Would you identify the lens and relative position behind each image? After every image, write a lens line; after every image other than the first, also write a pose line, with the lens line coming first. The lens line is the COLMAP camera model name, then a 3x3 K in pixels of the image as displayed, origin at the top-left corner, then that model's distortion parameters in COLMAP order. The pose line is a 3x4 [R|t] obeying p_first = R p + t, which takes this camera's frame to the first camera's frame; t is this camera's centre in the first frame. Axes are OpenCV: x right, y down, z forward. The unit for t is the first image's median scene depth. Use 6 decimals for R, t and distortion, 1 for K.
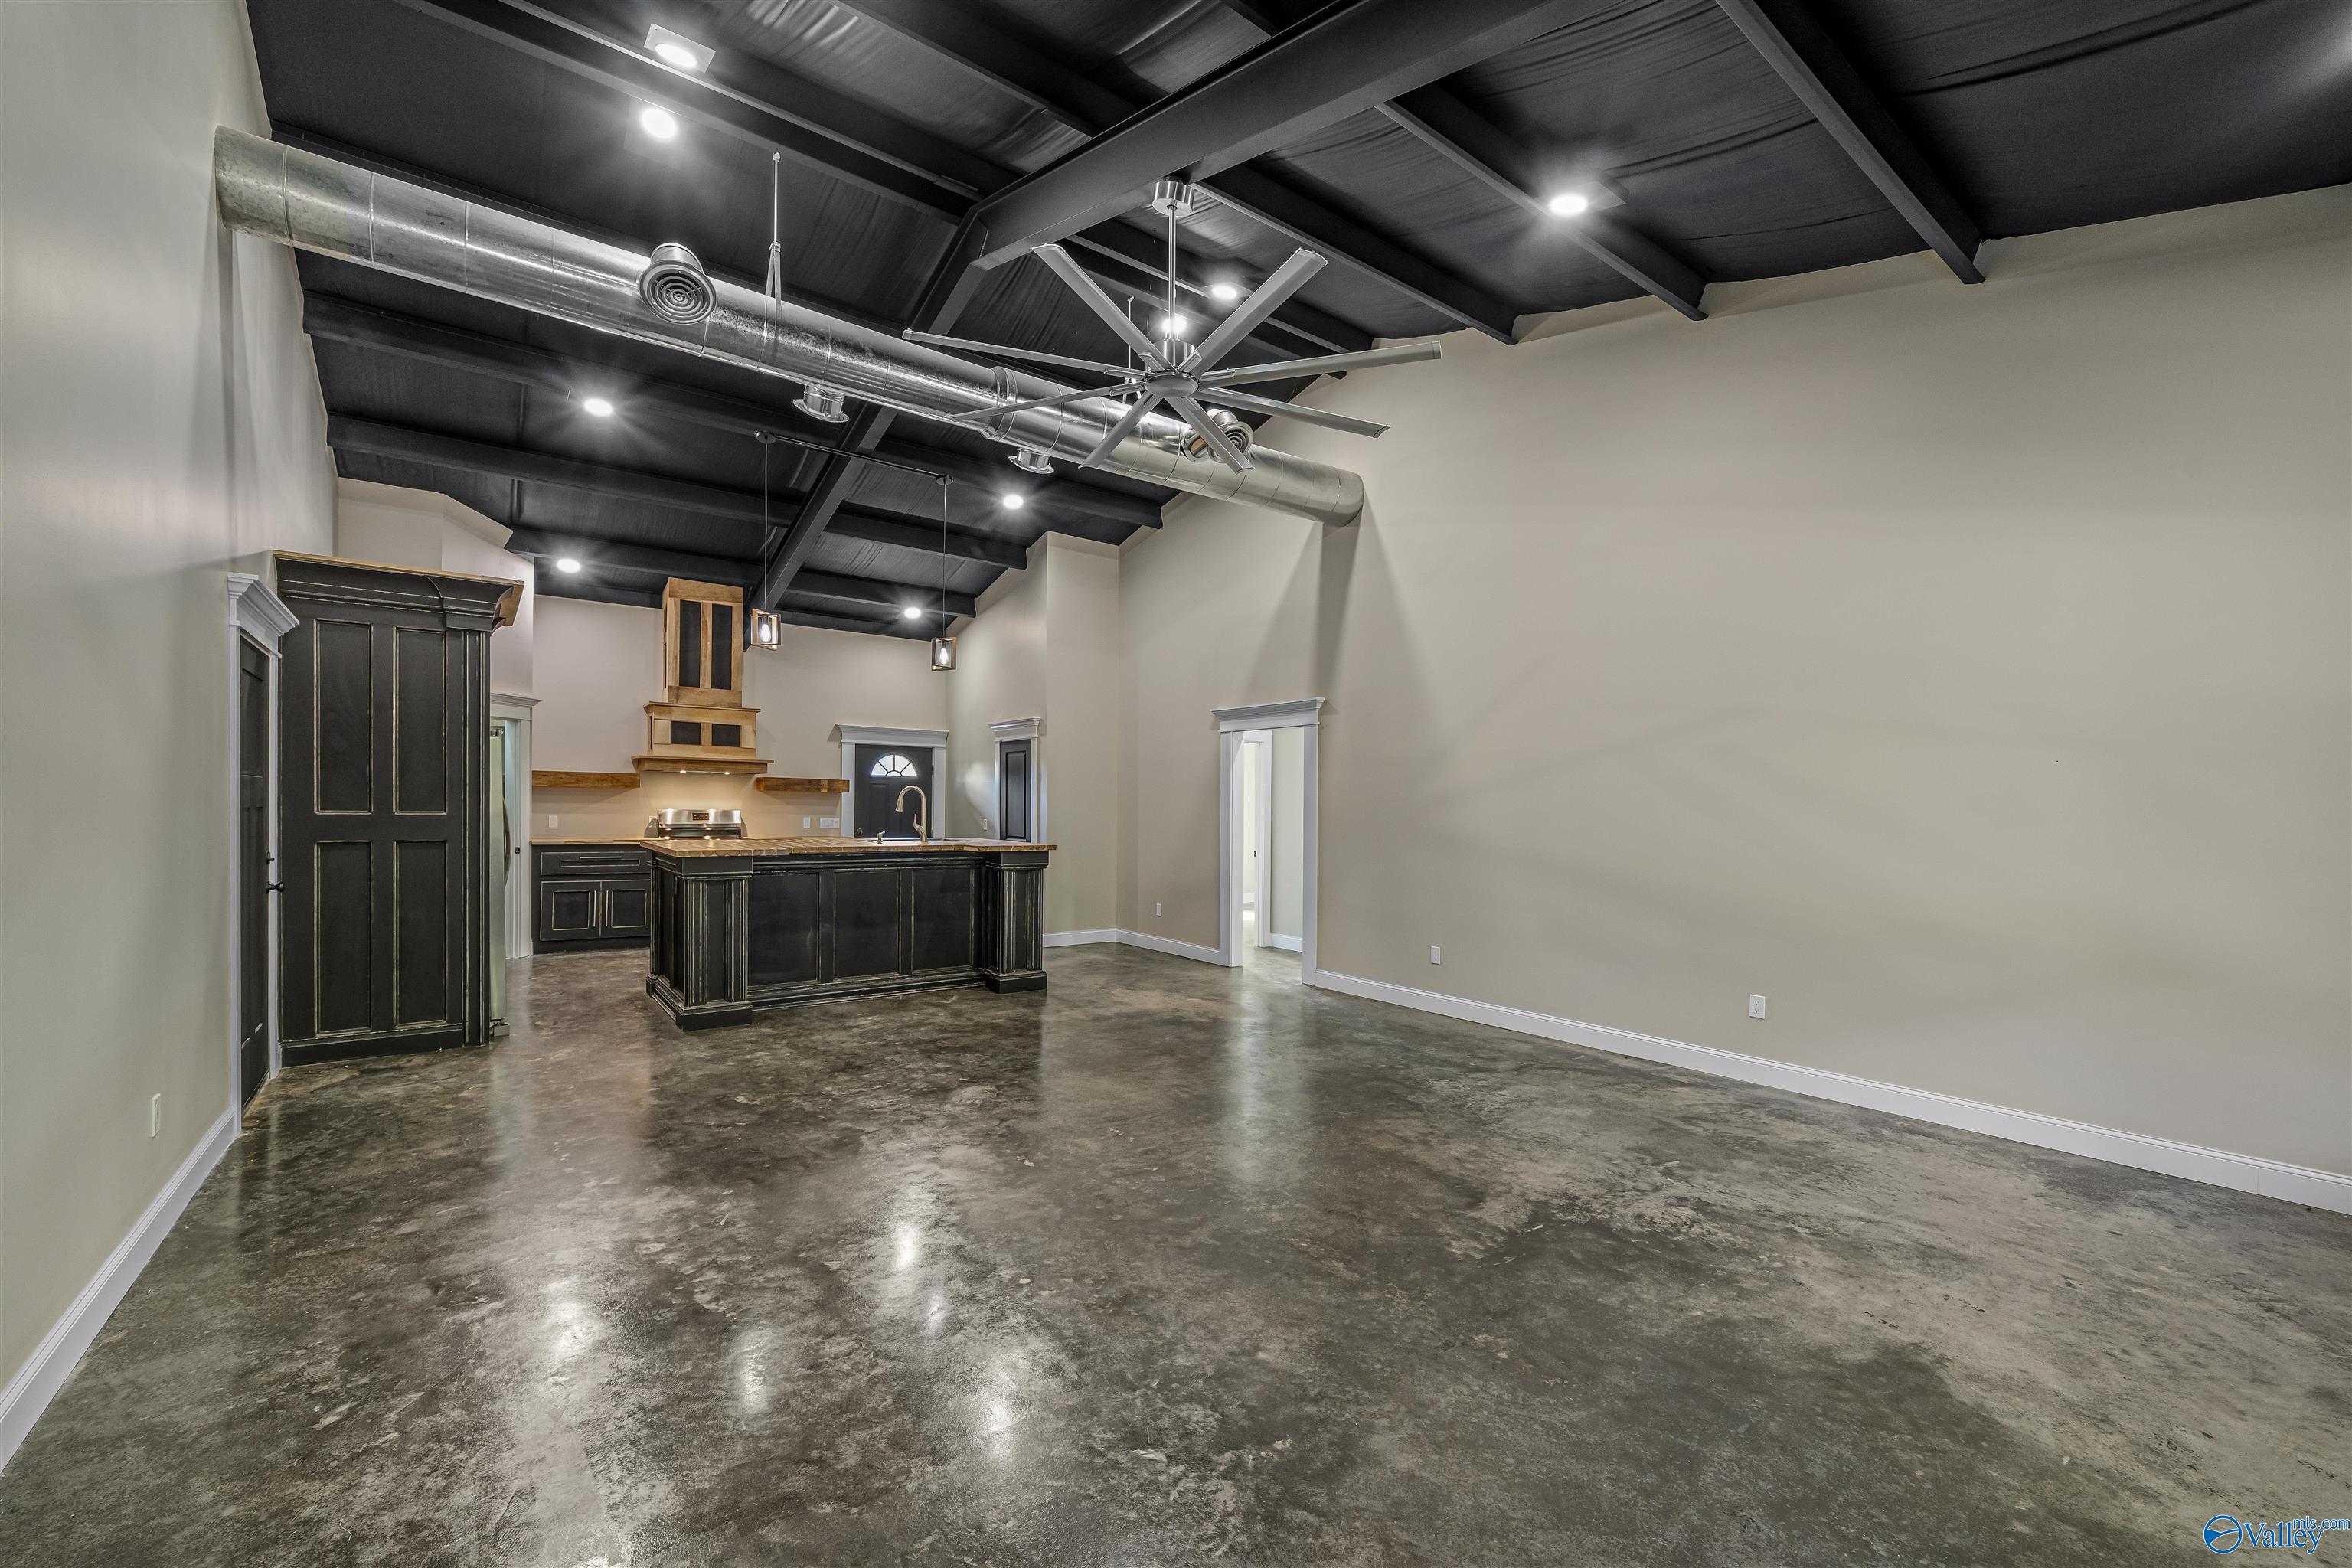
lens RADIAL K [[947.6, 0, 1162.4], [0, 947.6, 806.1], [0, 0, 1]] dist [-0.001022, 0.000221]
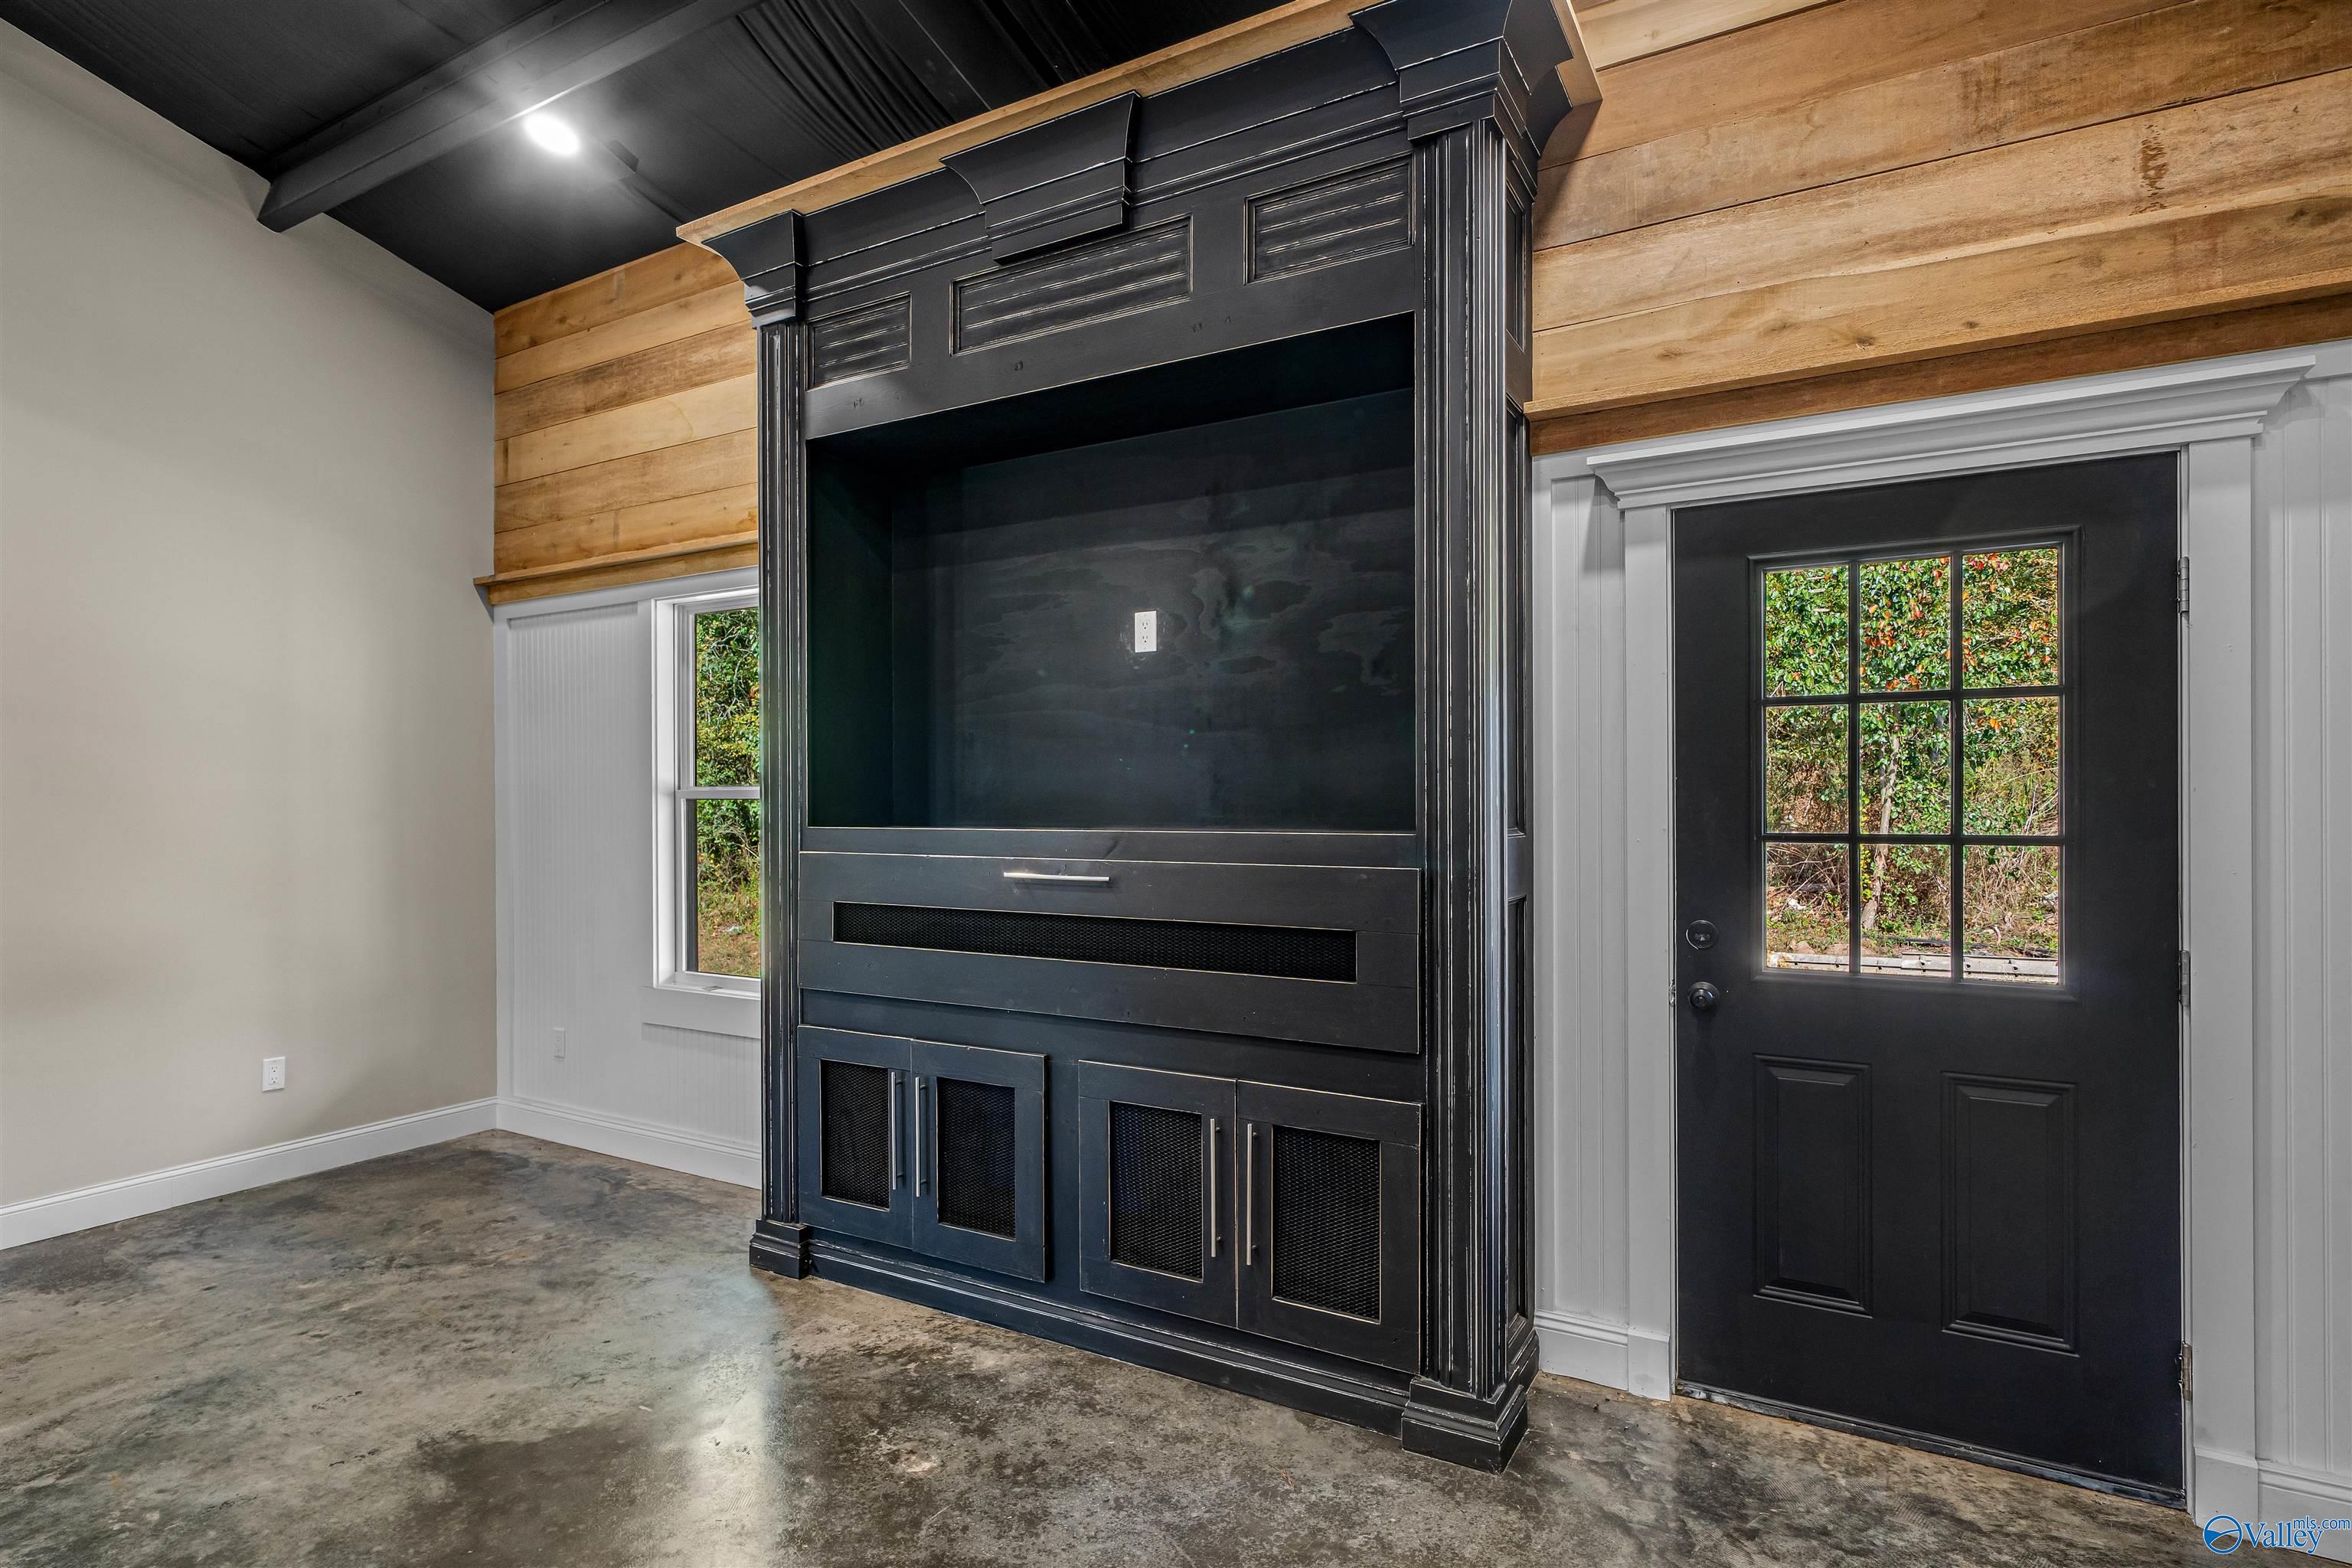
lens RADIAL K [[1188.4, 0, 1170.0], [0, 1188.4, 799.7], [0, 0, 1]] dist [0.001483, 0.000266]
pose [[-0.397252, -0.012180, 0.917629, -0.295386], [-0.001699, 0.999920, 0.012537, 0.000382], [-0.917708, 0.003421, -0.397241, 0.615822]]
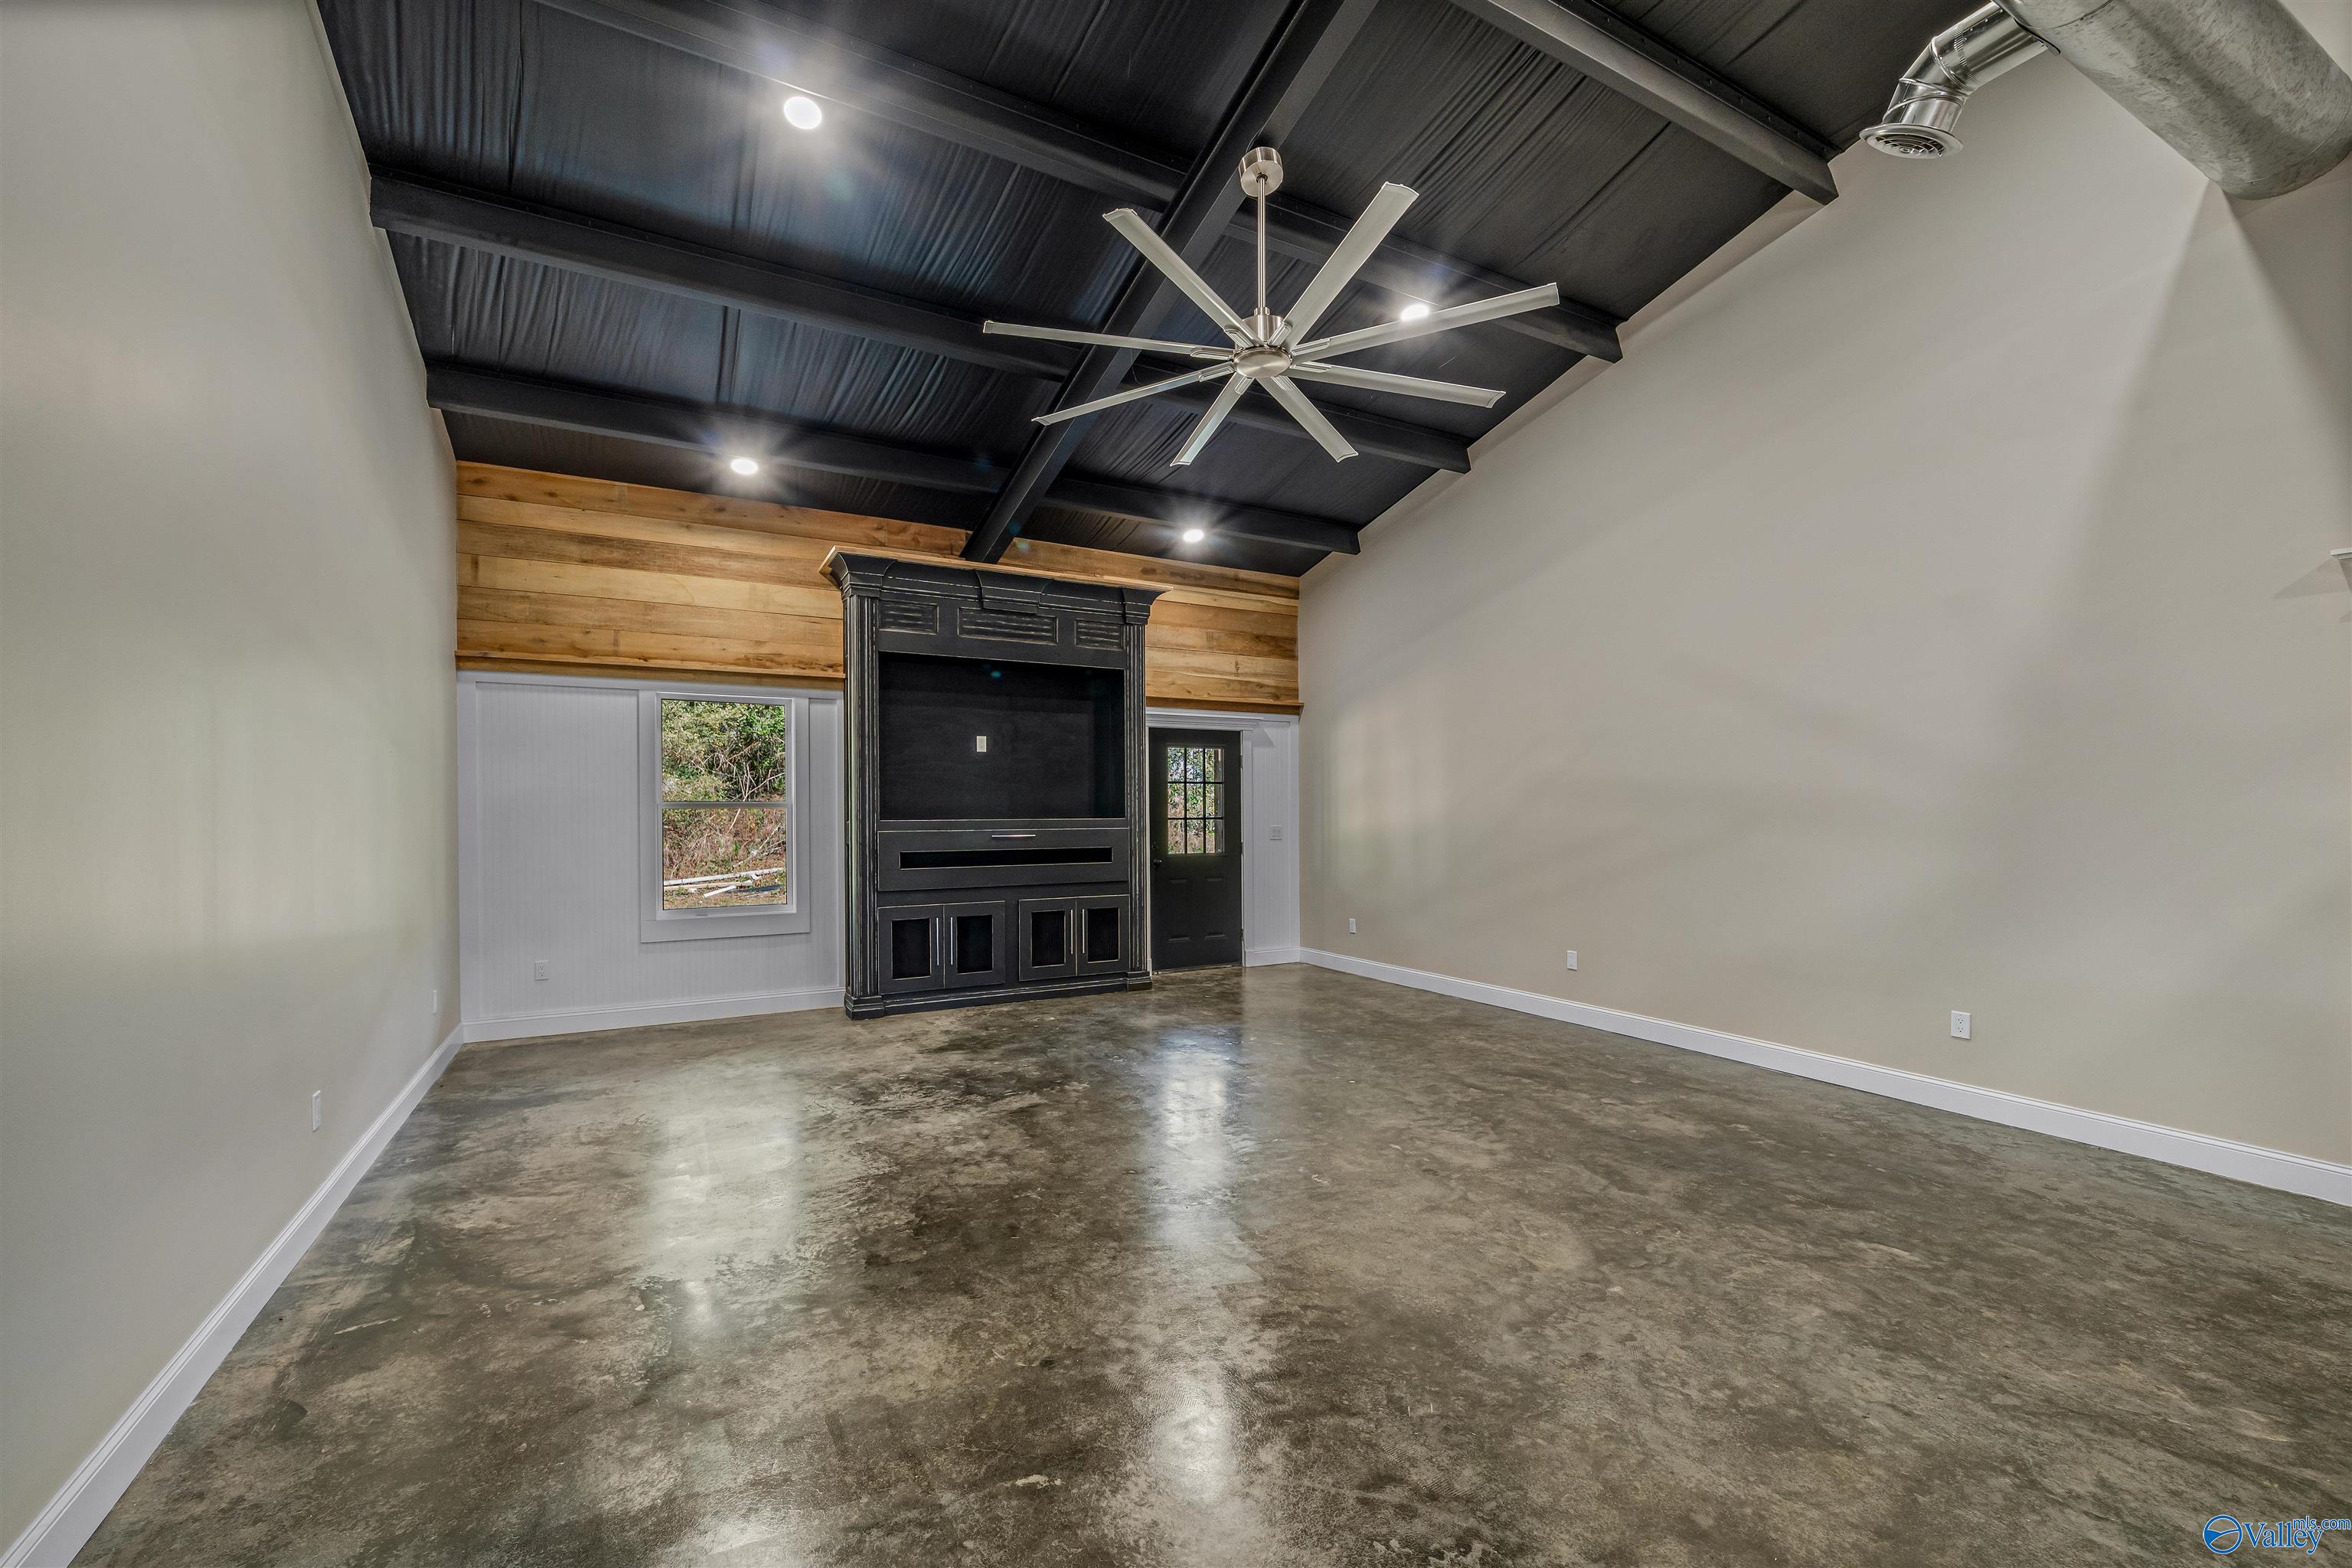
lens RADIAL K [[947.6, 0, 1162.4], [0, 947.6, 806.1], [0, 0, 1]] dist [-0.001022, 0.000221]
pose [[-0.990269, -0.008524, 0.138902, -0.034075], [-0.008539, 0.999963, 0.000489, 0.002568], [-0.138901, -0.000702, -0.990306, 2.297020]]
